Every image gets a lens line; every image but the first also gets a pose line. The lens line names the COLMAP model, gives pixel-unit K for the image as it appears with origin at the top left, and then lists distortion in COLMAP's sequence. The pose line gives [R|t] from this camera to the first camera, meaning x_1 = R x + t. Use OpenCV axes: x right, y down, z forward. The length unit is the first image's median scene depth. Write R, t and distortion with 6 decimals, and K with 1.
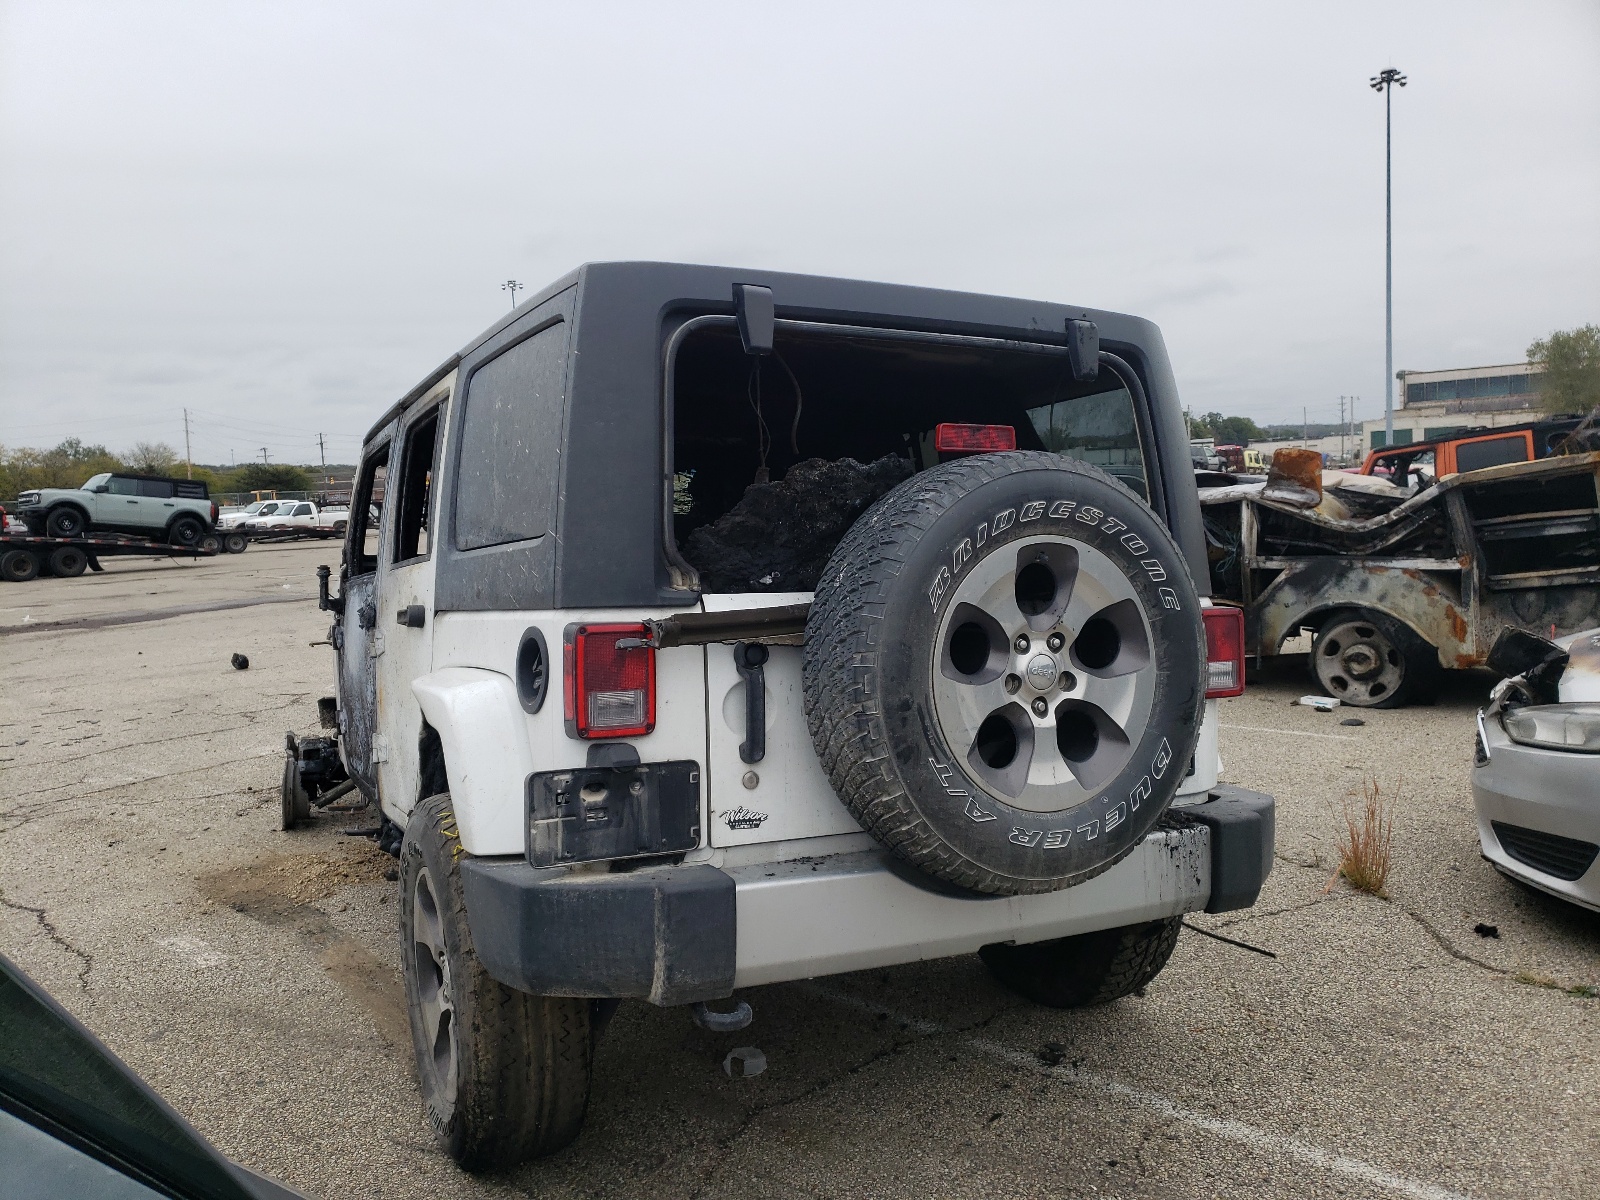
lens RADIAL K [[1225.9, 0, 800.0], [0, 1225.9, 600.0], [0, 0, 1]] dist [0.054235, -0.080433]
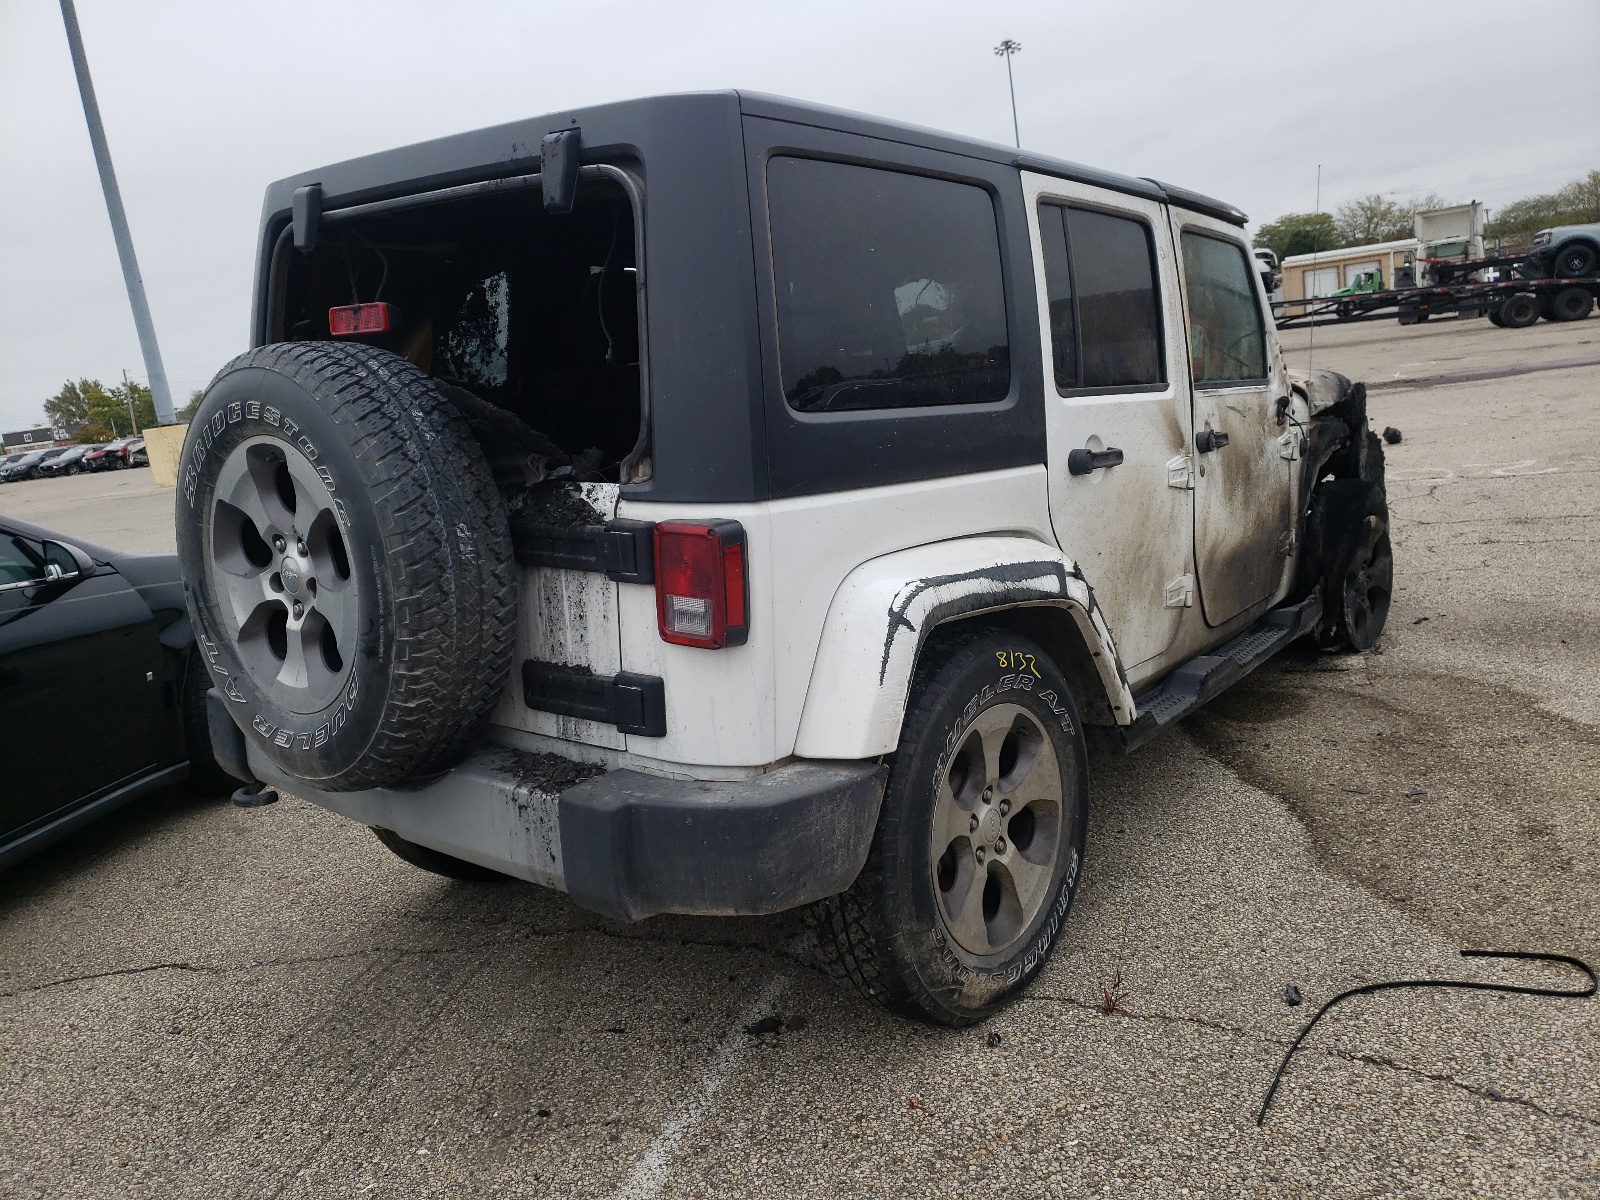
lens RADIAL K [[1245.1, 0, 800.0], [0, 1245.1, 600.0], [0, 0, 1]] dist [0.018444, -0.002205]
pose [[0.415920, 0.167330, -0.893874, 0.923807], [0.019413, 0.981069, 0.192685, -0.077787], [0.909194, -0.097495, 0.404797, 0.704806]]
